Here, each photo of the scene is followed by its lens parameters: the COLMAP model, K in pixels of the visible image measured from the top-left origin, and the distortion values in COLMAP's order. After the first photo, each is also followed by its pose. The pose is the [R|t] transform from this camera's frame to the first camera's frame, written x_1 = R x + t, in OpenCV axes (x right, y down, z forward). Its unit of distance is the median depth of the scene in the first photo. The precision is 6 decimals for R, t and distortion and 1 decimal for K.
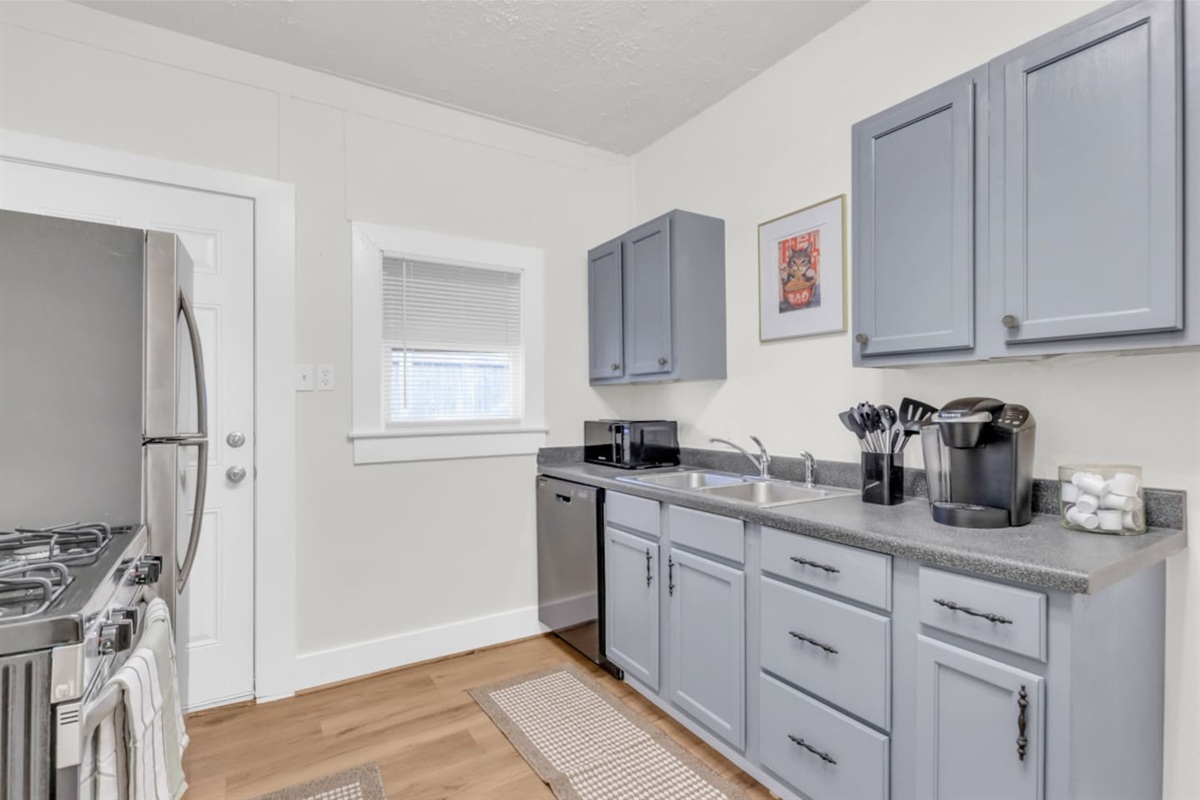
lens RADIAL K [[555.1, 0, 597.8], [0, 555.1, 403.5], [0, 0, 1]] dist [0.004633, 0.000564]
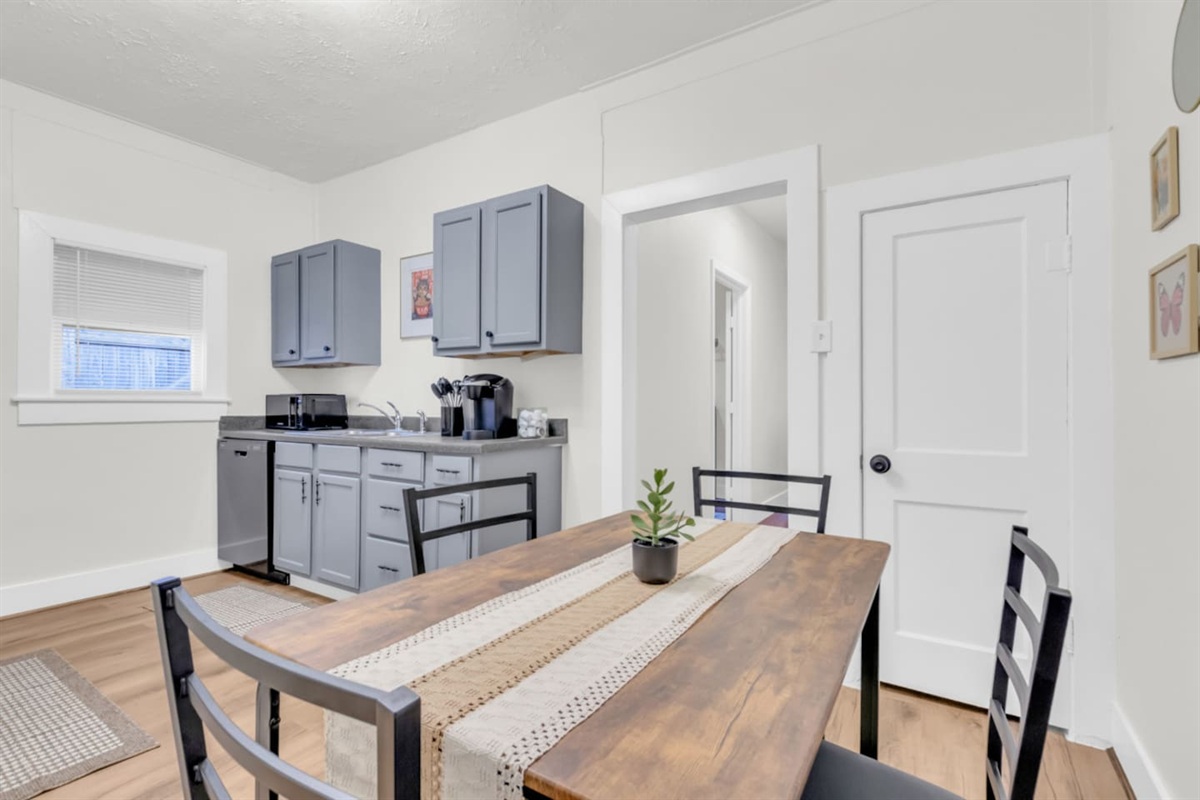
lens RADIAL K [[555.1, 0, 598.2], [0, 555.1, 403.5], [0, 0, 1]] dist [0.004633, 0.000564]
pose [[0.899998, 0.011884, 0.435732, 0.126154], [-0.011501, 0.999928, -0.003515, 0.056916], [-0.435743, -0.001848, 0.900069, -0.532415]]
